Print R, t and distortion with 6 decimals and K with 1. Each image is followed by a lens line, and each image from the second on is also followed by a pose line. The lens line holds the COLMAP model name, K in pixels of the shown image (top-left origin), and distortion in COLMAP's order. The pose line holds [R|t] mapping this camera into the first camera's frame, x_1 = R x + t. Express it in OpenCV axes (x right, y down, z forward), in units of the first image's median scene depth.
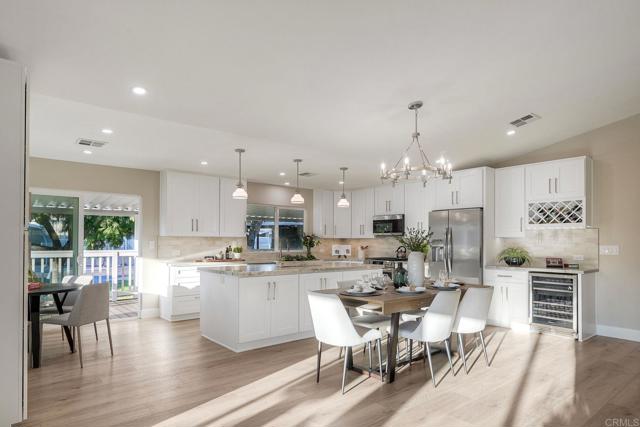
lens RADIAL K [[377.6, 0, 332.1], [0, 377.6, 239.6], [0, 0, 1]] dist [-0.007513, -0.001124]
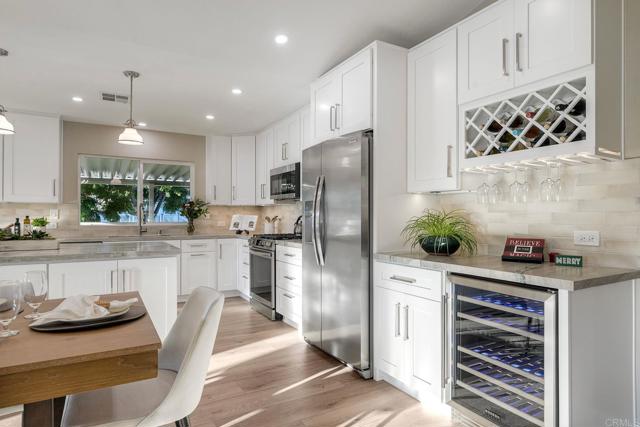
lens RADIAL K [[377.6, 0, 320.0], [0, 377.6, 214.7], [0, 0, 1]] dist [-0.007513, -0.001124]
pose [[0.983332, -0.005513, -0.181734, 0.441091], [0.005664, 0.999984, 0.000313, 0.021720], [0.181729, -0.001337, 0.983348, 0.553157]]
